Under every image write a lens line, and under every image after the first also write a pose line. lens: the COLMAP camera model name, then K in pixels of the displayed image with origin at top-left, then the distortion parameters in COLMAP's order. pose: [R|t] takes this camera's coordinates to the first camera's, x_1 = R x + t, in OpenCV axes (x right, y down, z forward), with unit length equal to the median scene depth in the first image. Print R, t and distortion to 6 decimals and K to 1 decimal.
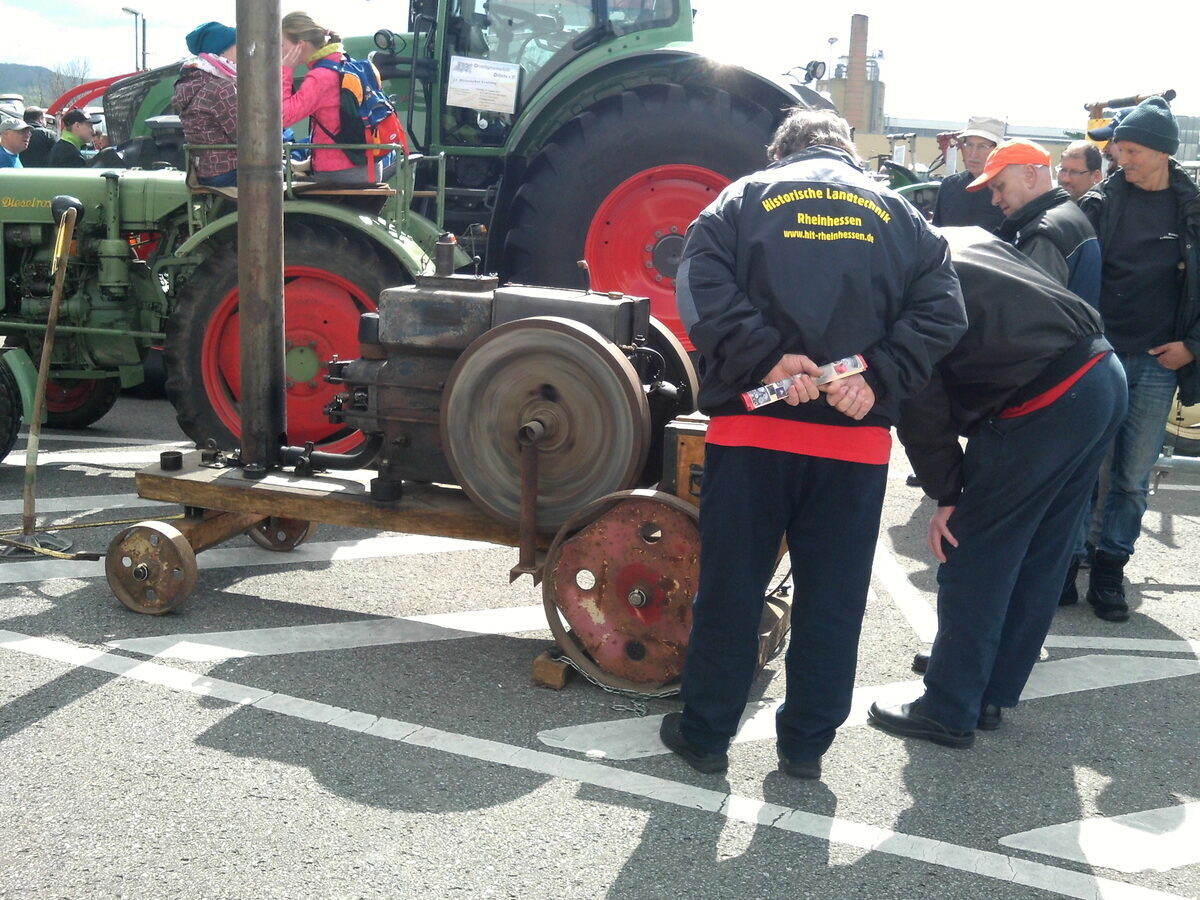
lens RADIAL K [[1629.5, 0, 599.9], [0, 1629.5, 426.3], [0, 0, 1]] dist [-0.029257, 0.013529]
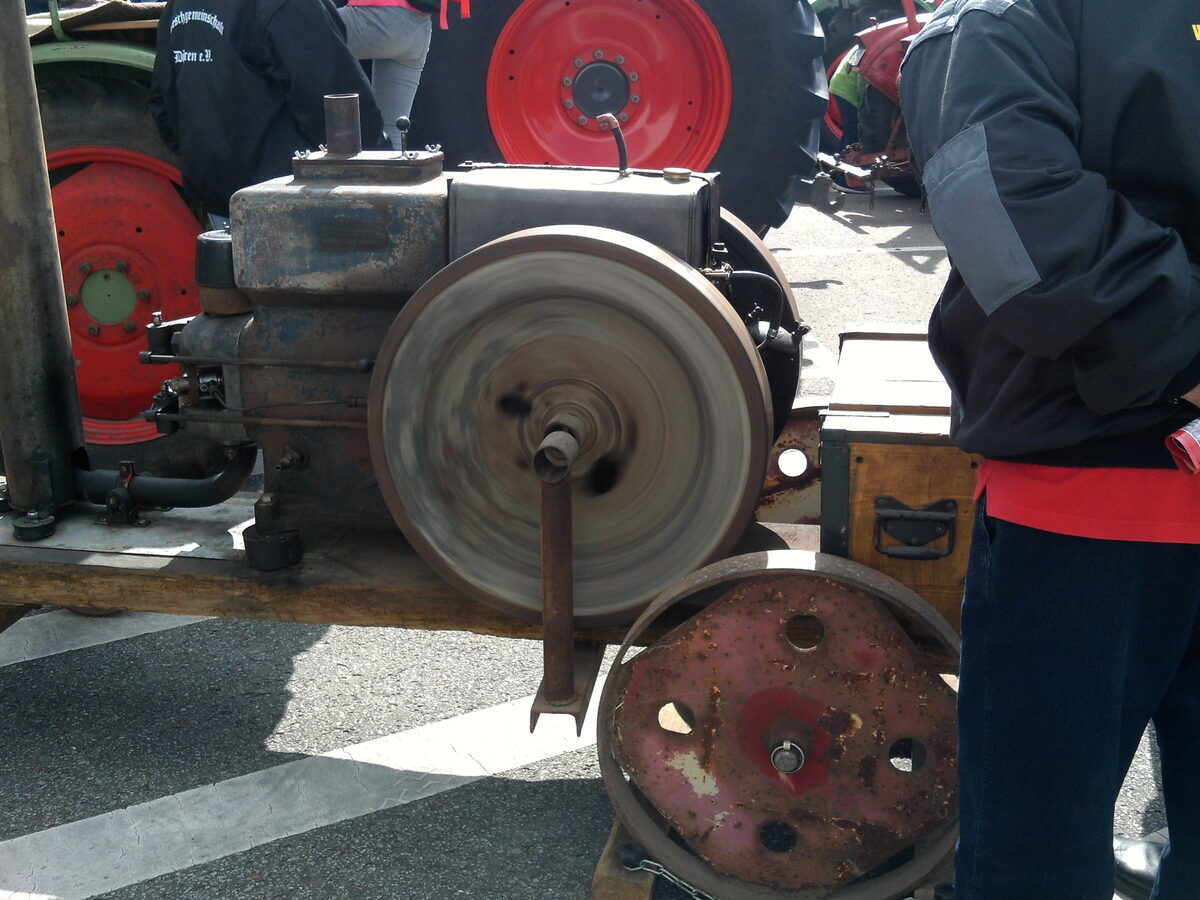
lens RADIAL K [[1629.5, 0, 599.9], [0, 1629.5, 426.3], [0, 0, 1]] dist [-0.029257, 0.013529]
pose [[0.992559, -0.084834, 0.087346, -0.066325], [0.075678, 0.991770, 0.103269, -0.052628], [-0.095388, -0.095890, 0.990811, 0.446069]]
